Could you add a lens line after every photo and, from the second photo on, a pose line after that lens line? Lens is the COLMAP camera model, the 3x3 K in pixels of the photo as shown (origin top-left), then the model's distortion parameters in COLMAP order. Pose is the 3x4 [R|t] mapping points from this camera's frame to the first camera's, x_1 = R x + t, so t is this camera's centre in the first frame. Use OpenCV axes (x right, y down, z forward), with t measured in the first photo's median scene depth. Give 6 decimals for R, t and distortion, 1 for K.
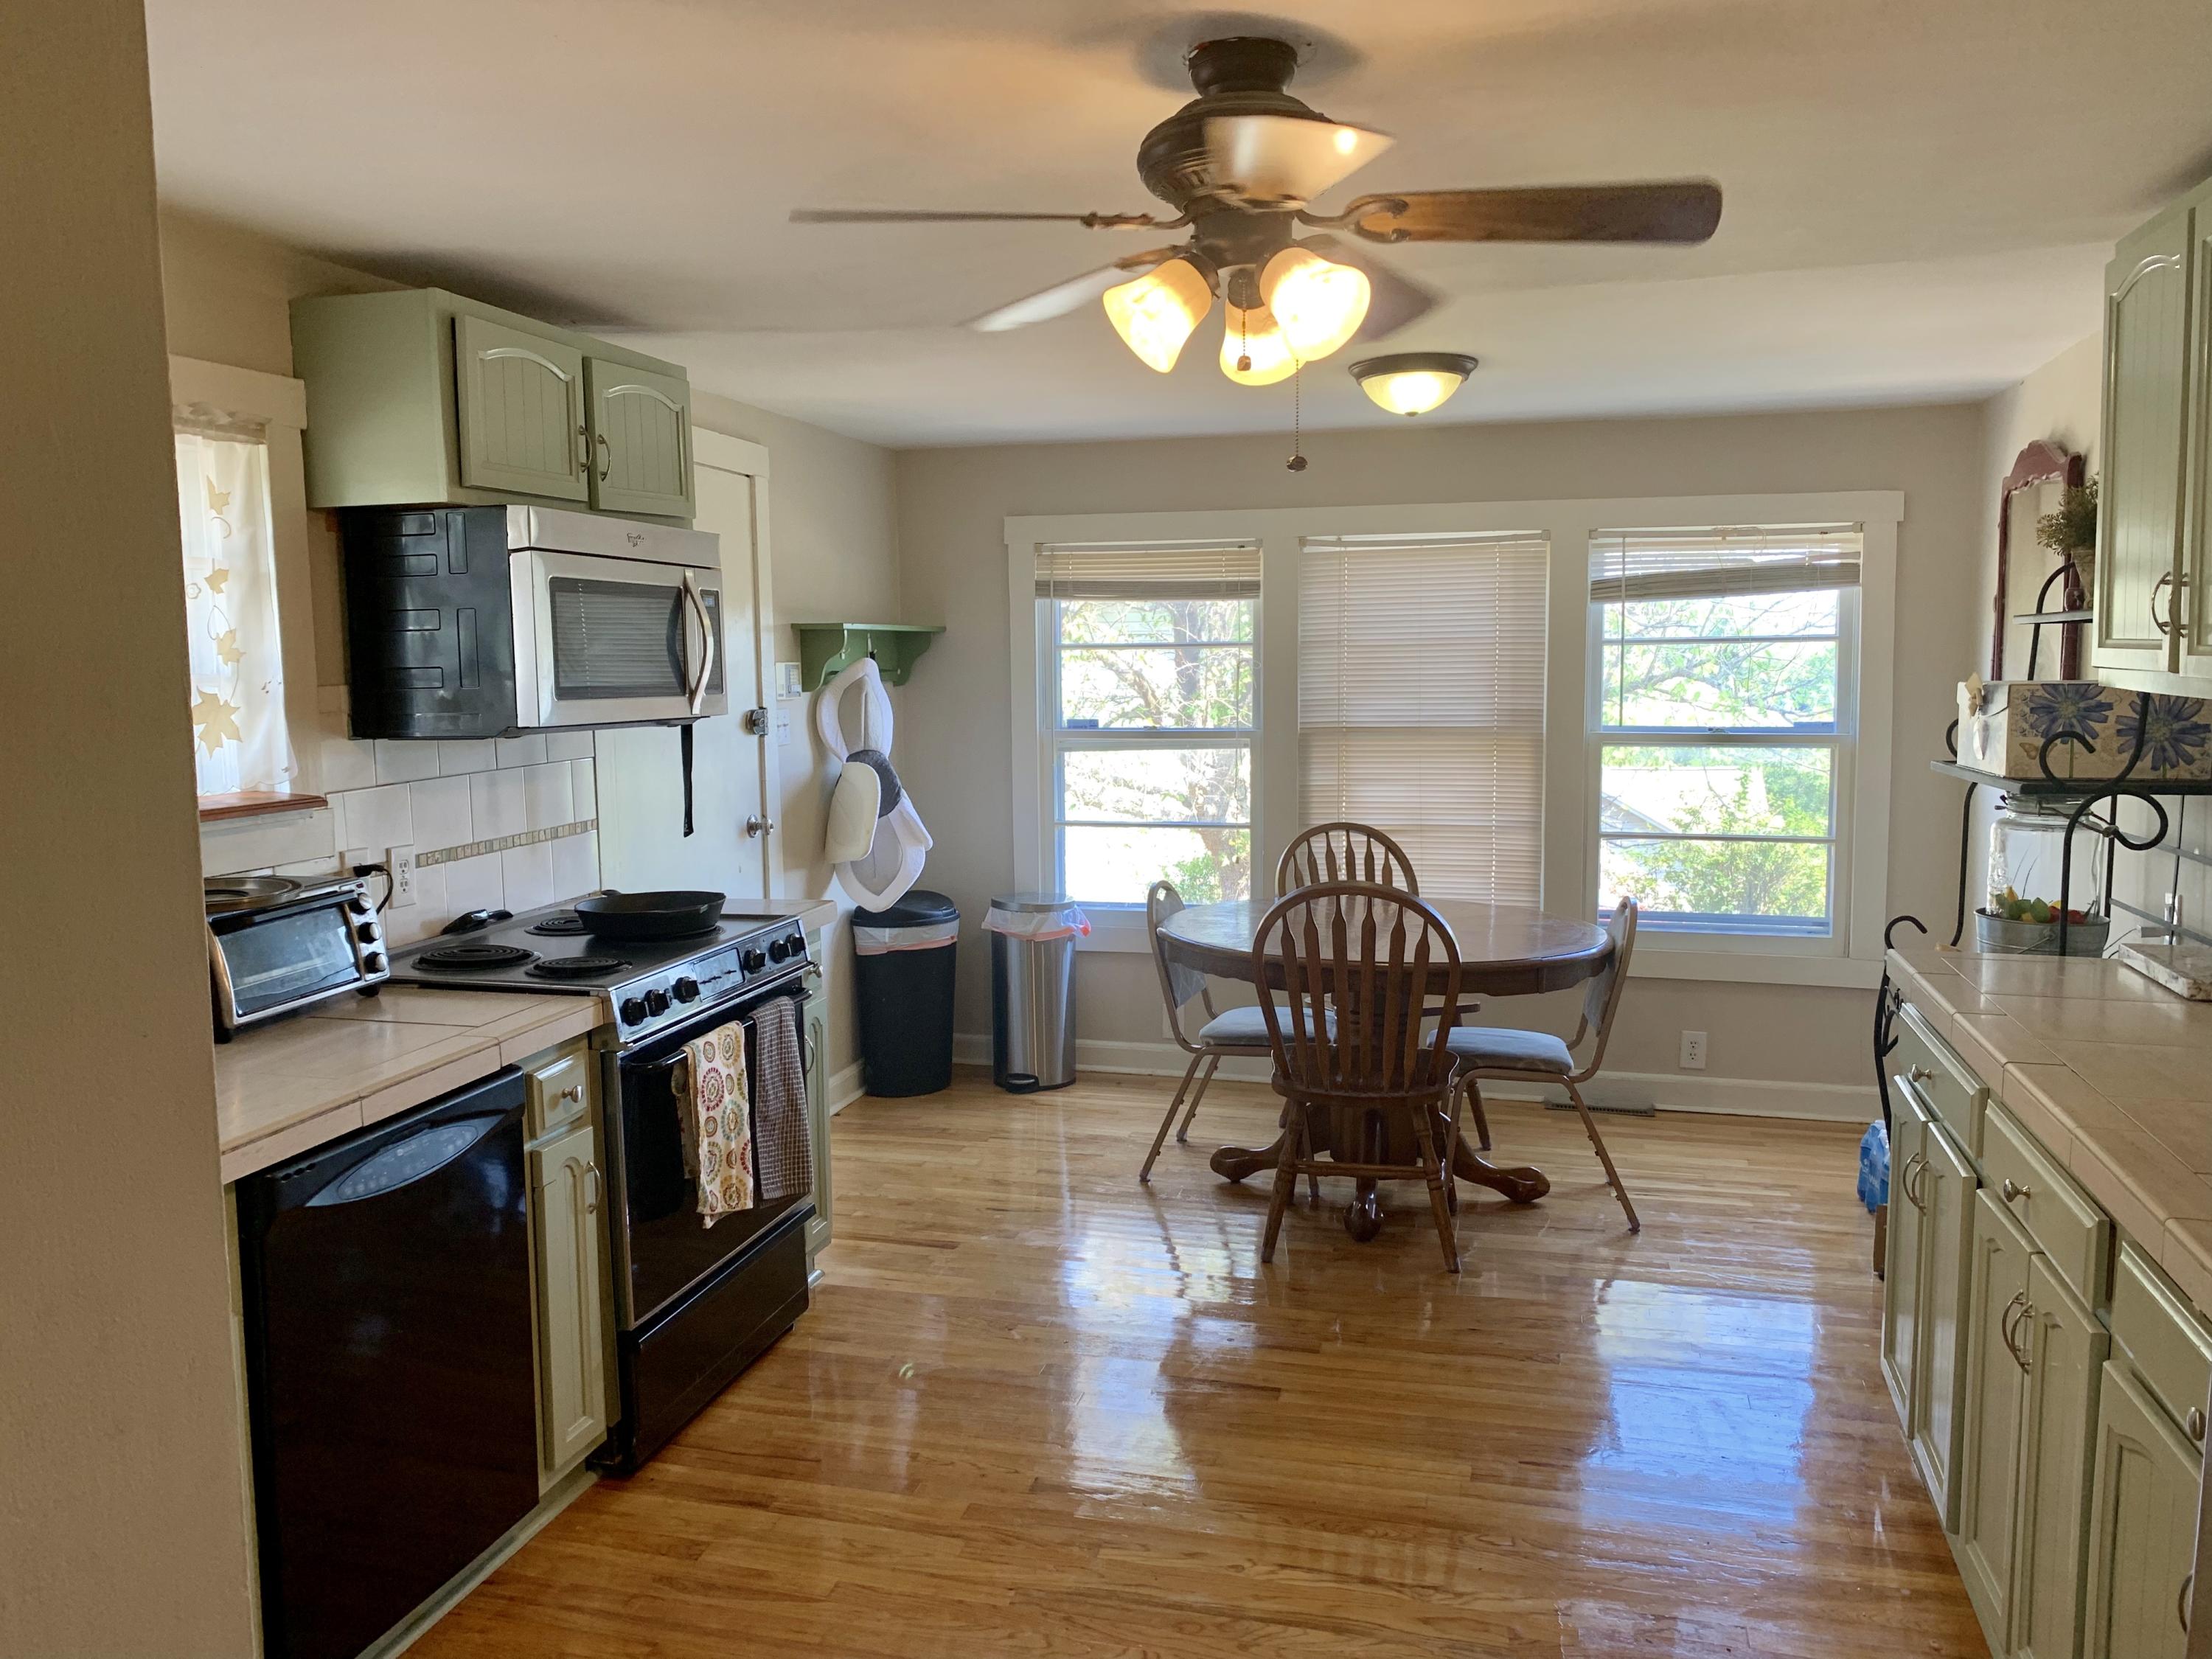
lens RADIAL K [[1700.2, 0, 1108.2], [0, 1700.2, 830.5], [0, 0, 1]] dist [0.000782, 0.000044]
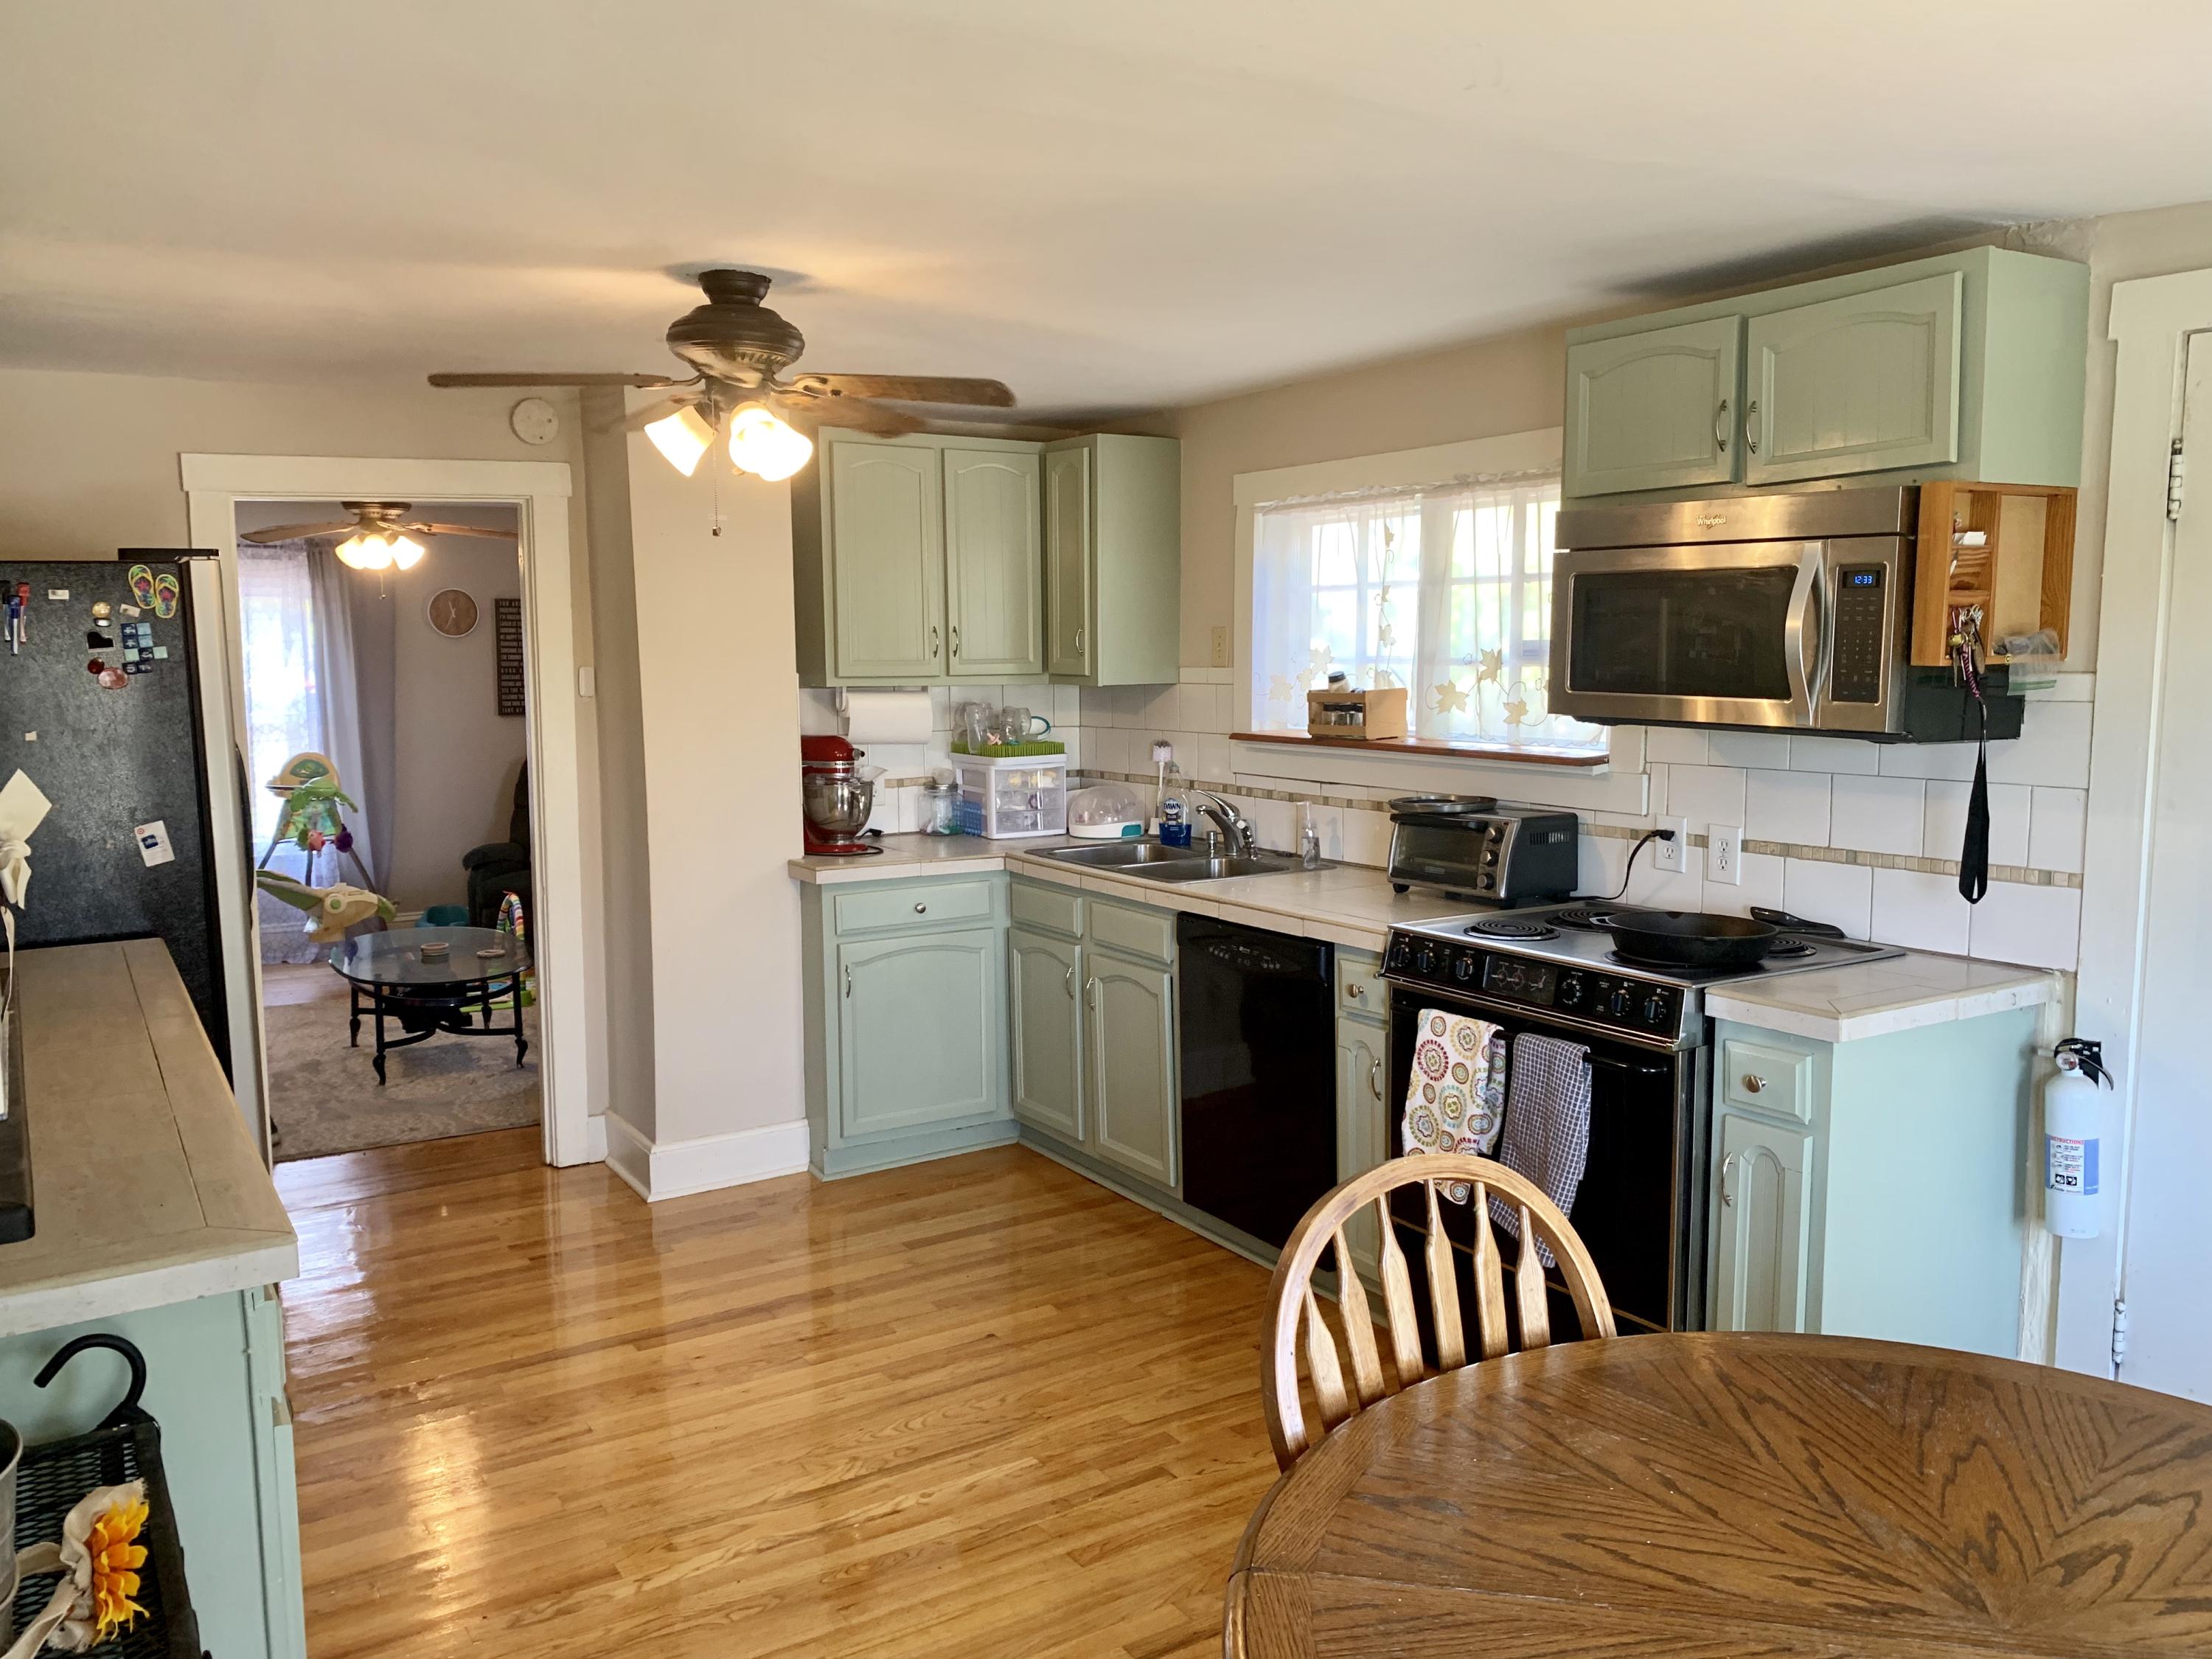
lens RADIAL K [[1700.2, 0, 1108.8], [0, 1700.2, 832.5], [0, 0, 1]] dist [0.000782, 0.000044]
pose [[-0.678047, 0.090475, -0.729428, 0.601442], [-0.074099, 0.978925, 0.190301, -0.156394], [0.731273, 0.183083, -0.657054, 1.391066]]
